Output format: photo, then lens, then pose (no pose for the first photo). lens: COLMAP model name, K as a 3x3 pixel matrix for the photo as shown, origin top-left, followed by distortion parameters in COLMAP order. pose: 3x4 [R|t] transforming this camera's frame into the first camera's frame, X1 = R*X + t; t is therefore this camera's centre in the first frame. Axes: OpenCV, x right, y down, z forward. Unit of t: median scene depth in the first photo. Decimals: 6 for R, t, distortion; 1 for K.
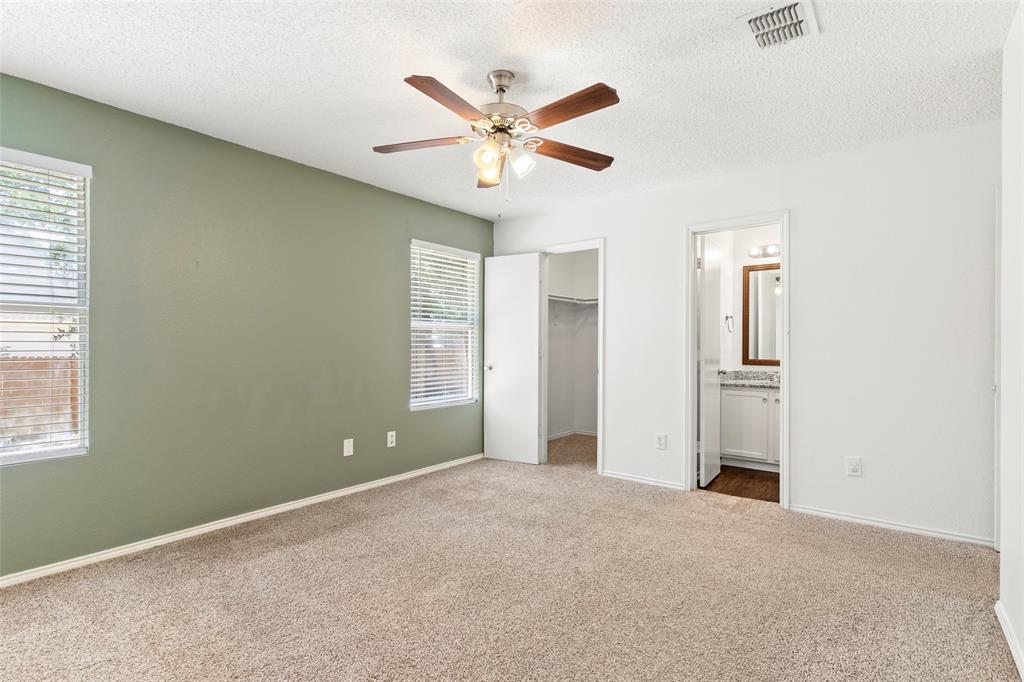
lens RADIAL K [[493.7, 0, 507.4], [0, 493.7, 345.6], [0, 0, 1]] dist [0.009499, 0.000044]
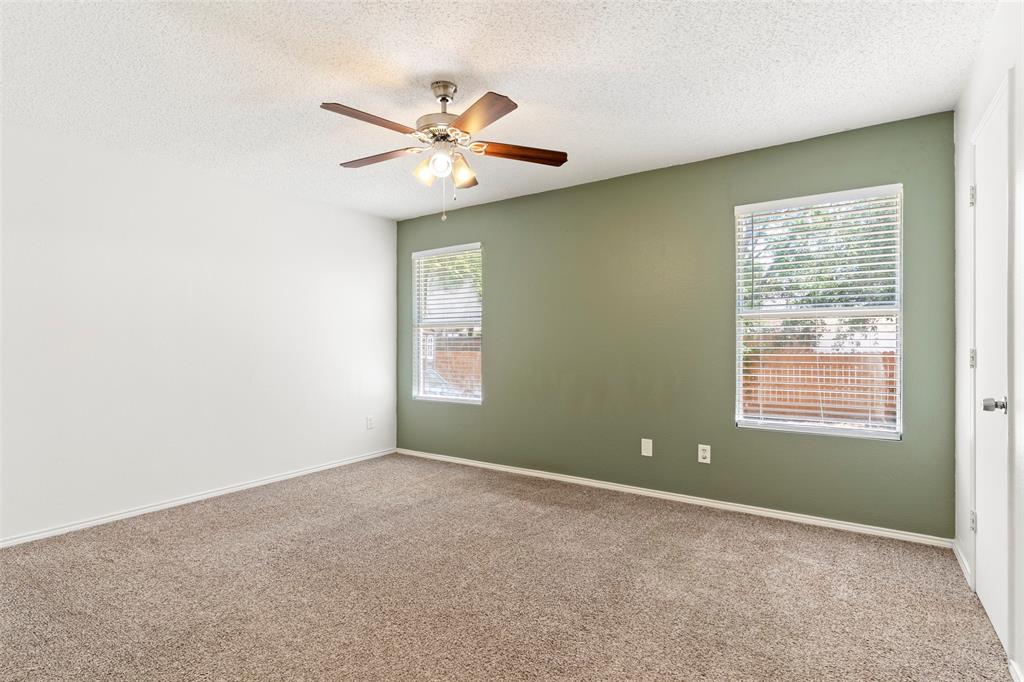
lens RADIAL K [[504.0, 0, 507.7], [0, 504.0, 340.9], [0, 0, 1]] dist [-0.000600, -0.000159]
pose [[0.072147, -0.008101, -0.997361, 0.657221], [0.002367, 0.999966, -0.007951, 0.003012], [0.997391, -0.001787, 0.072164, 0.662654]]
